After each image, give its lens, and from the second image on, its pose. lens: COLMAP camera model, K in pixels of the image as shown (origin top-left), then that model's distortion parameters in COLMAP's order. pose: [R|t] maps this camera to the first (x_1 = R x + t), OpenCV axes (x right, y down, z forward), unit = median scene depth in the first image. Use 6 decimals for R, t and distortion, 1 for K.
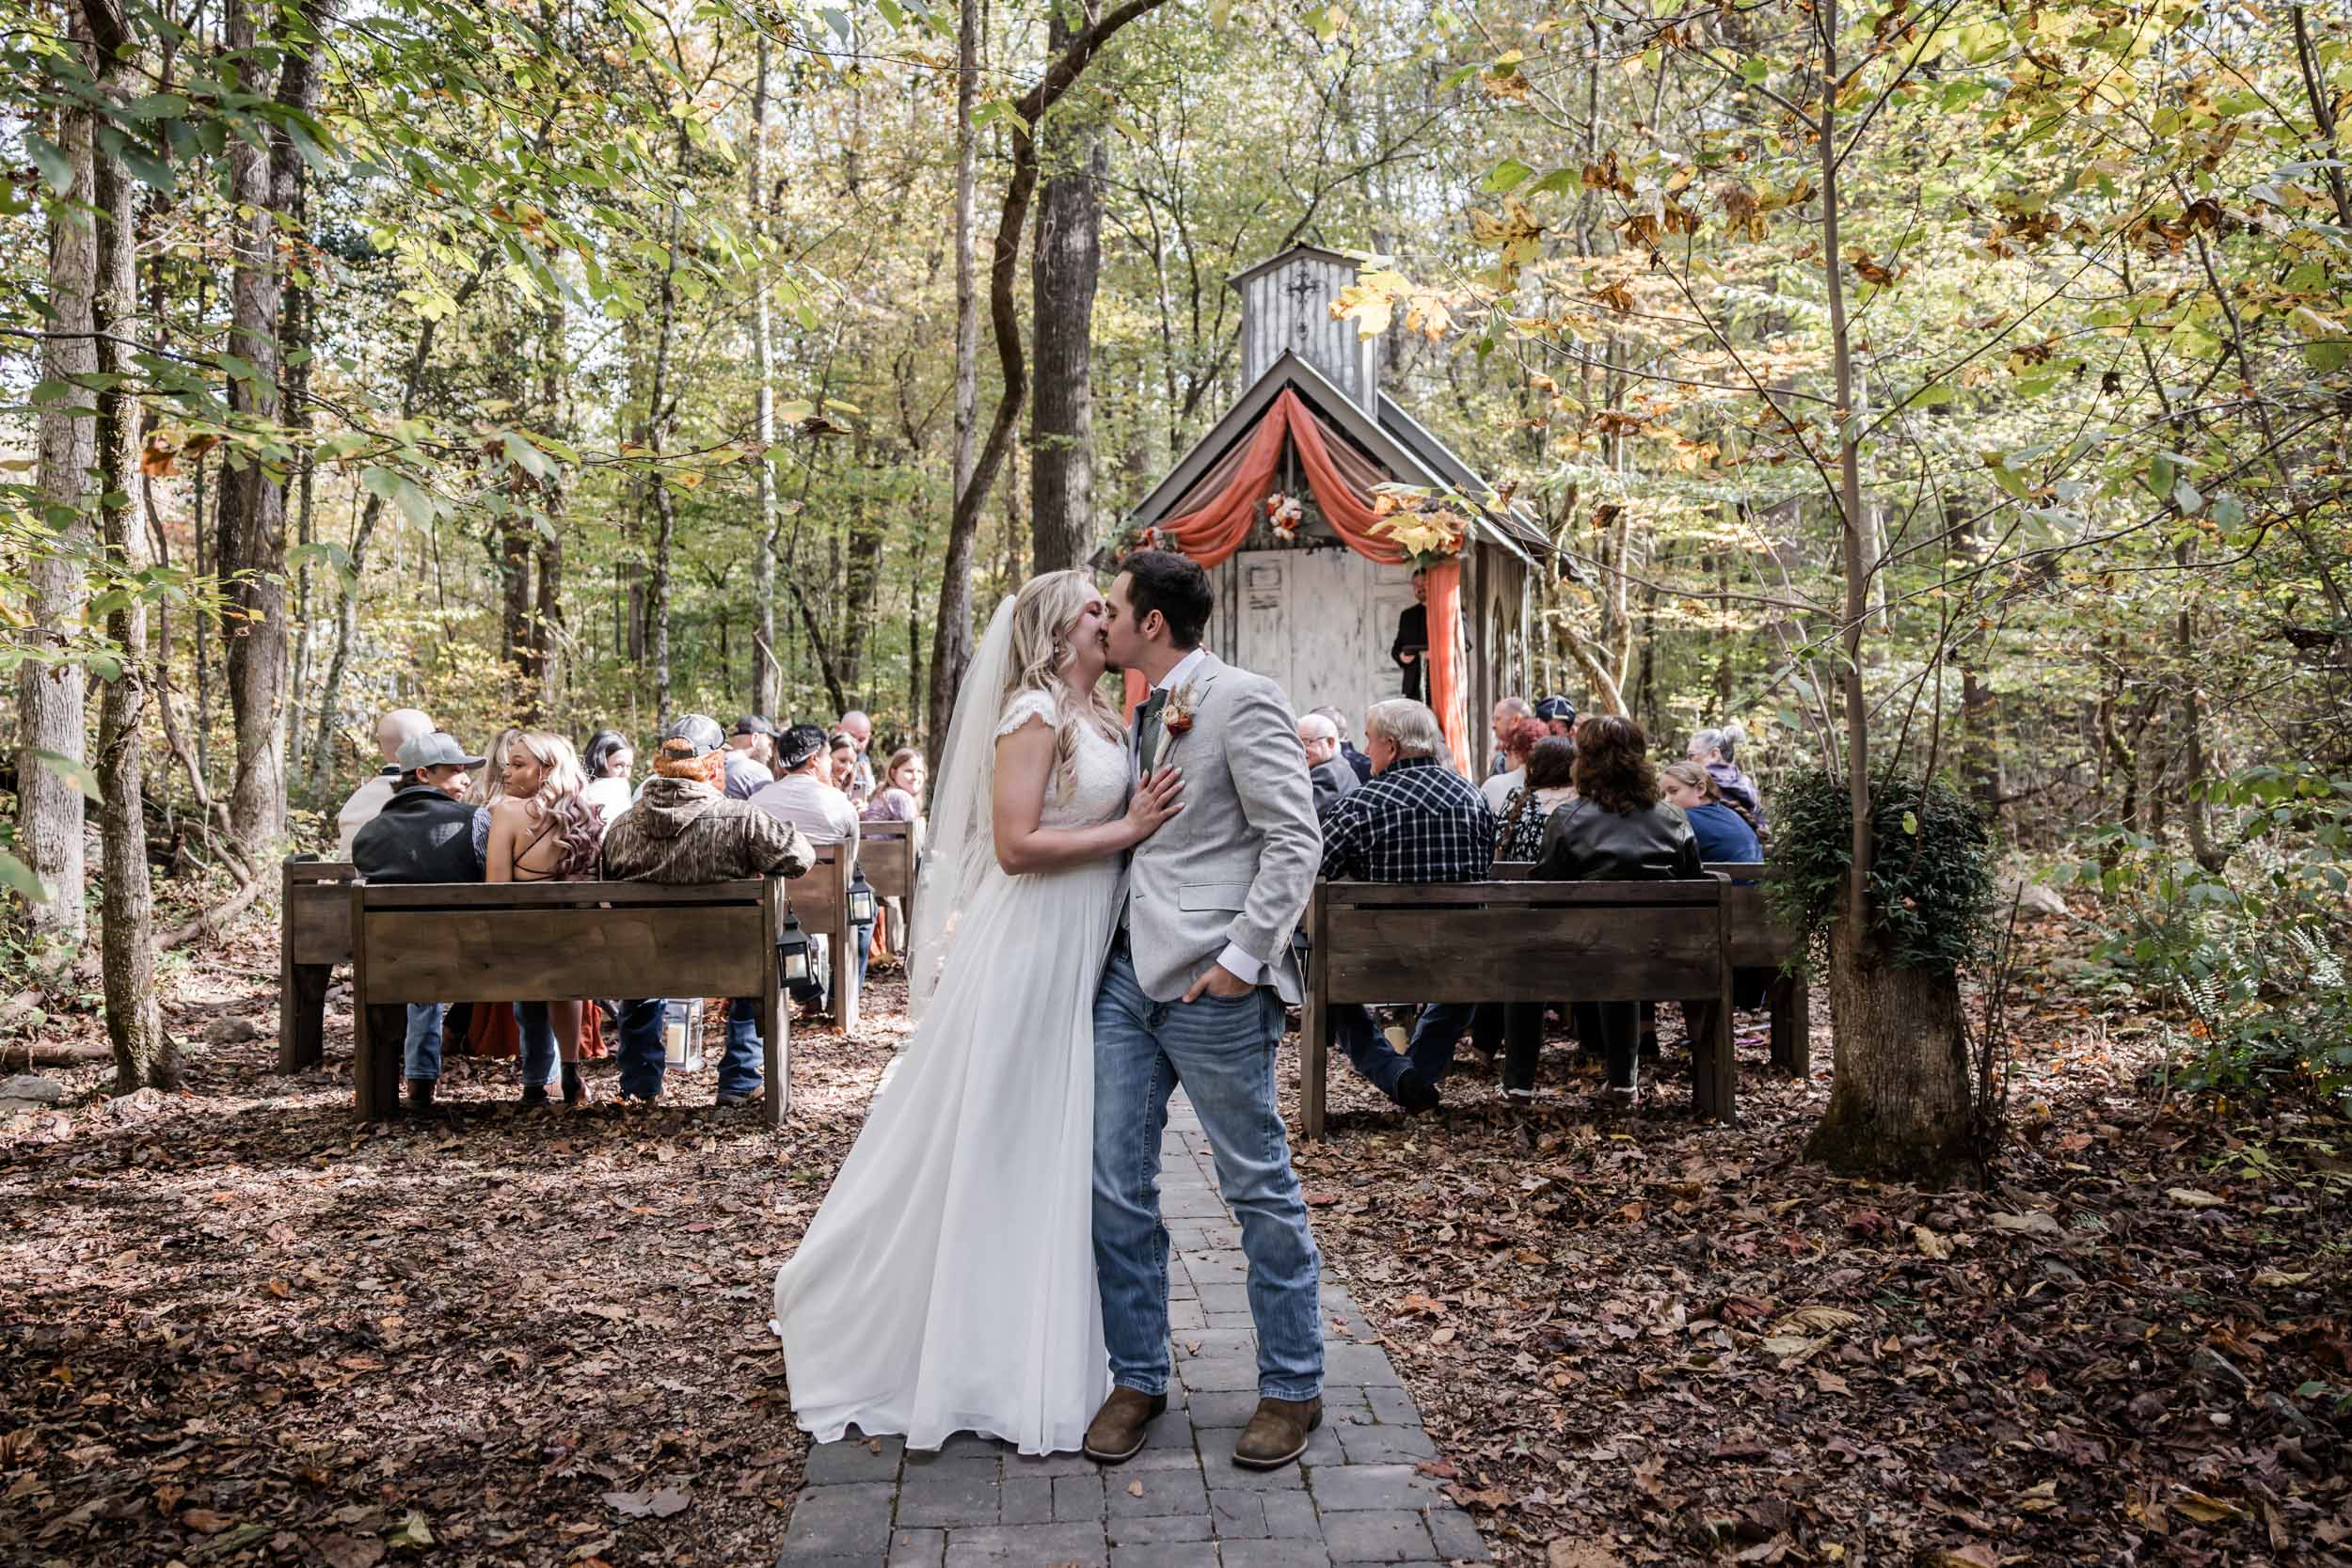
lens RADIAL K [[4641.5, 0, 1176.0], [0, 4641.5, 784.0], [0, 0, 1]] dist [0.041916, 0.136265]
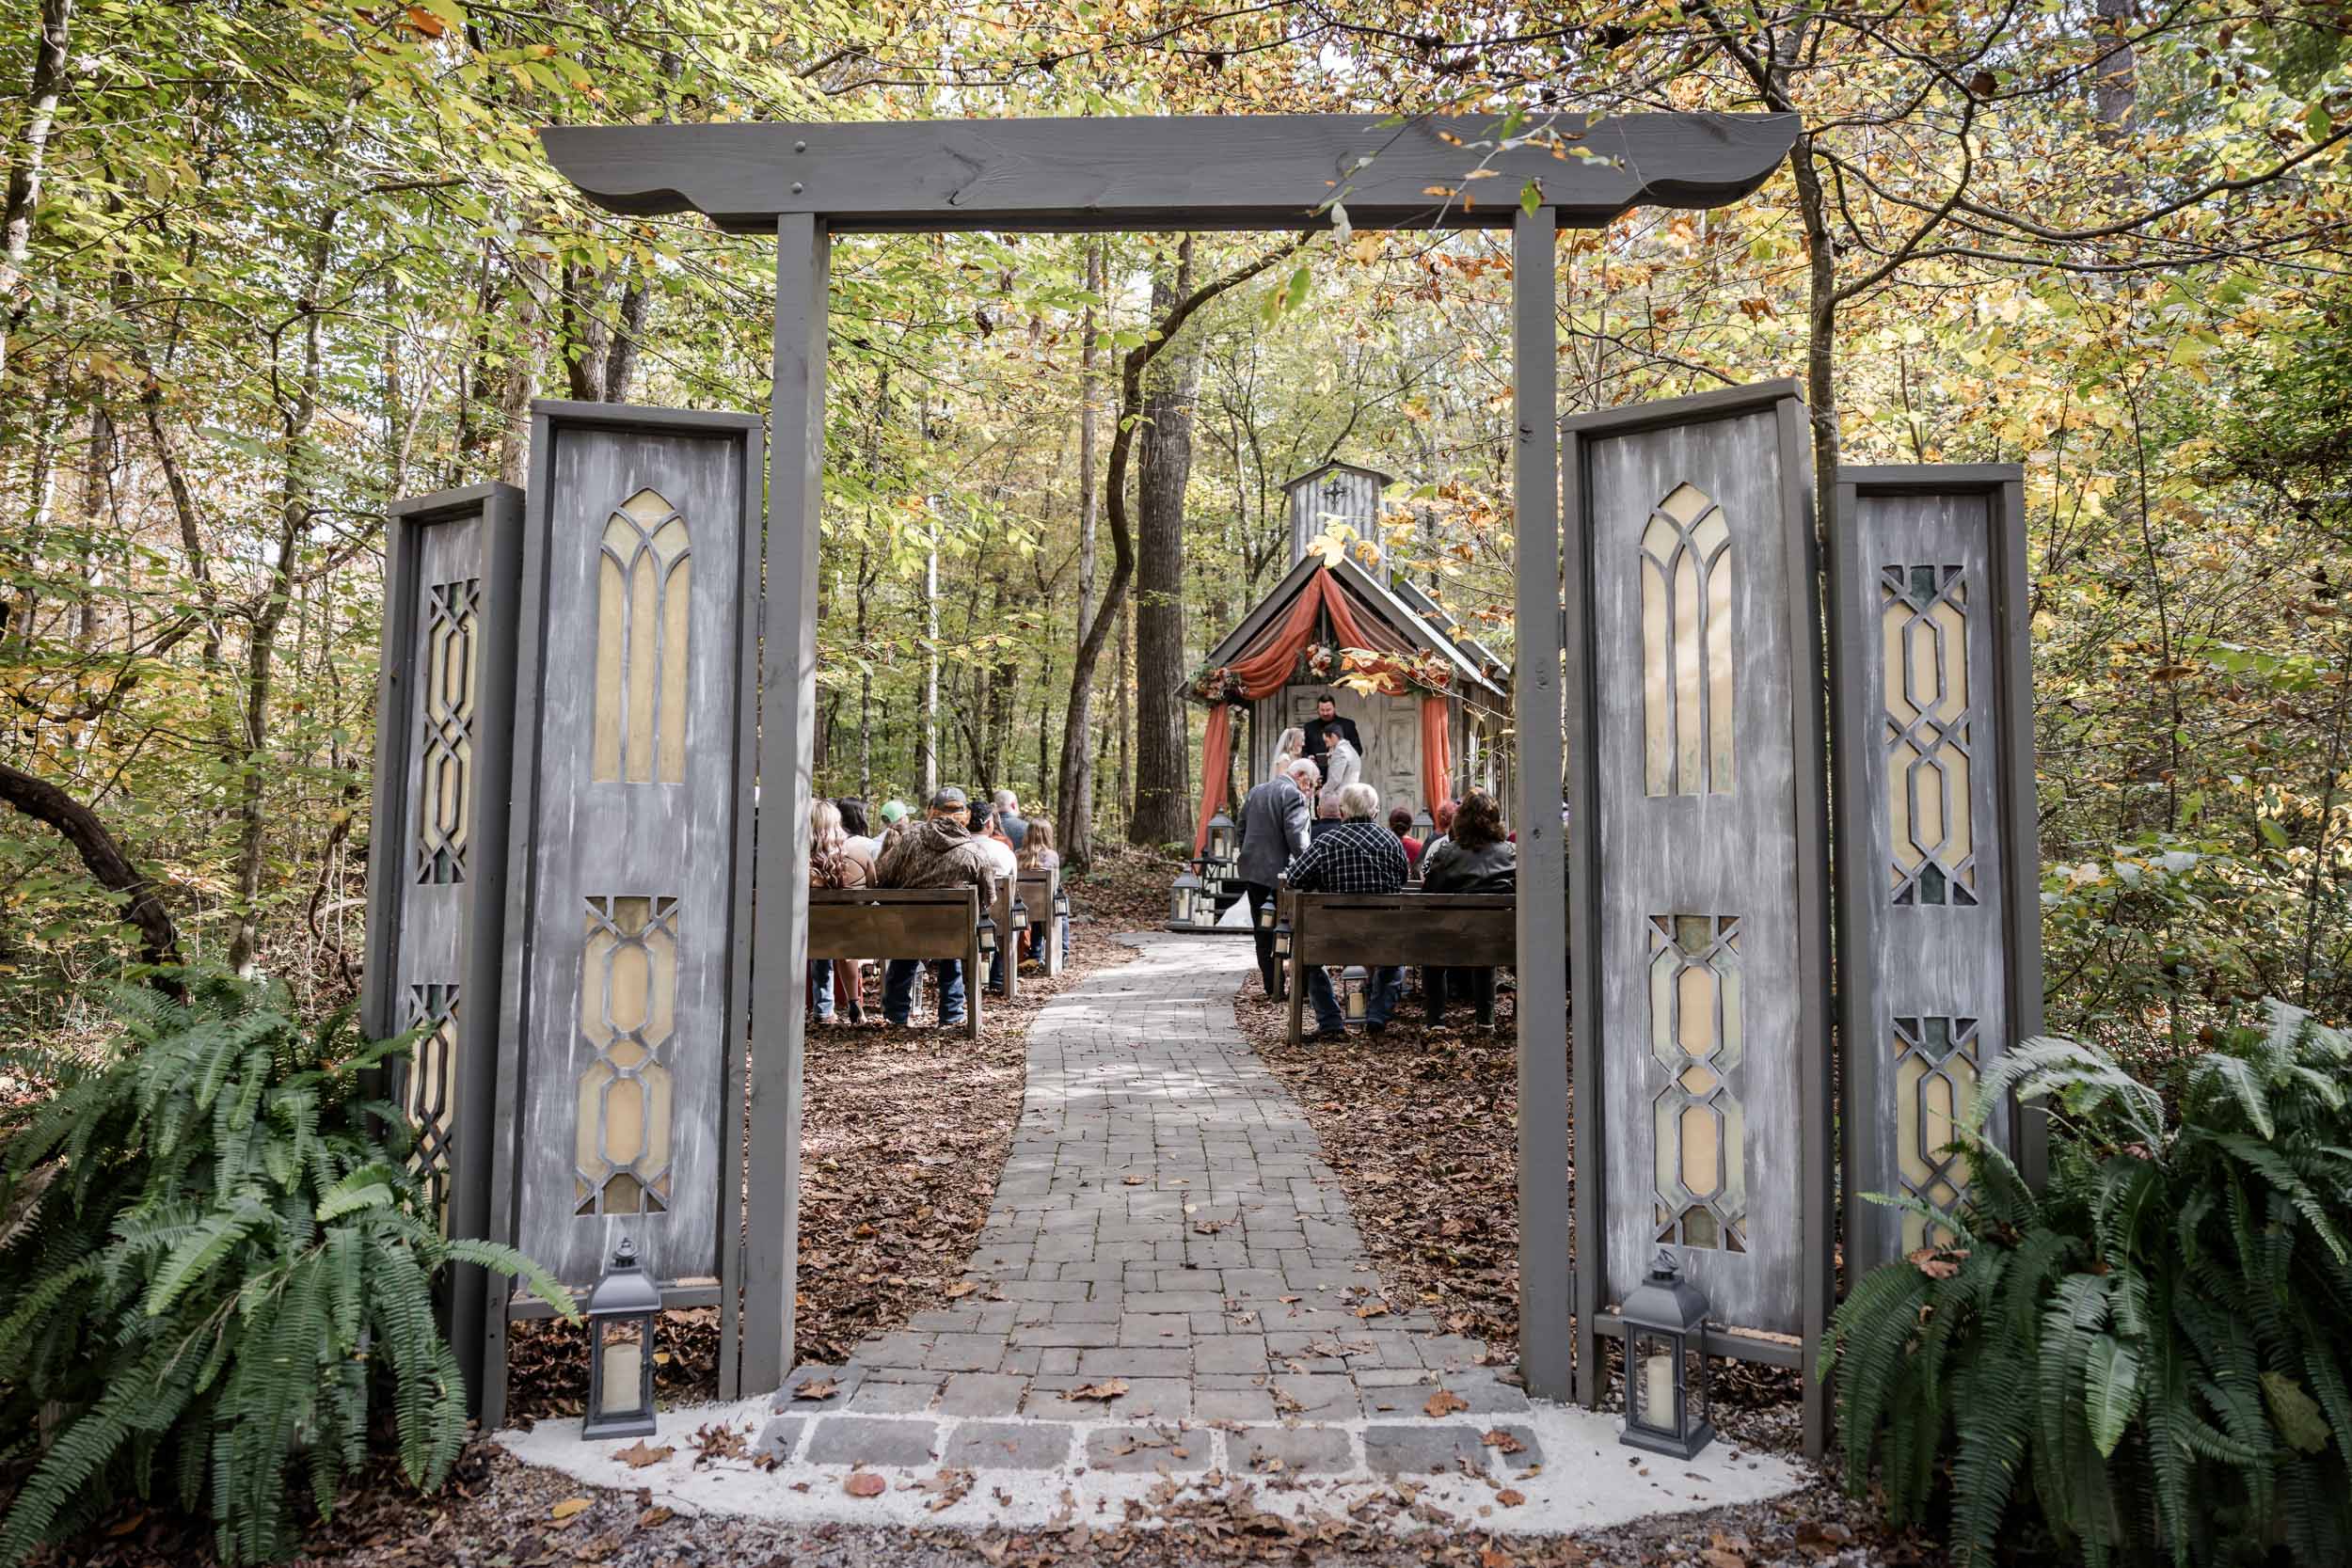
lens RADIAL K [[4641.5, 0, 1176.0], [0, 4641.5, 784.0], [0, 0, 1]] dist [0.041916, 0.136265]
pose [[0.999682, 0.005379, -0.024628, 0.014659], [-0.005976, 0.999689, -0.024225, 0.012010], [0.024490, 0.024365, 0.999403, -0.361799]]
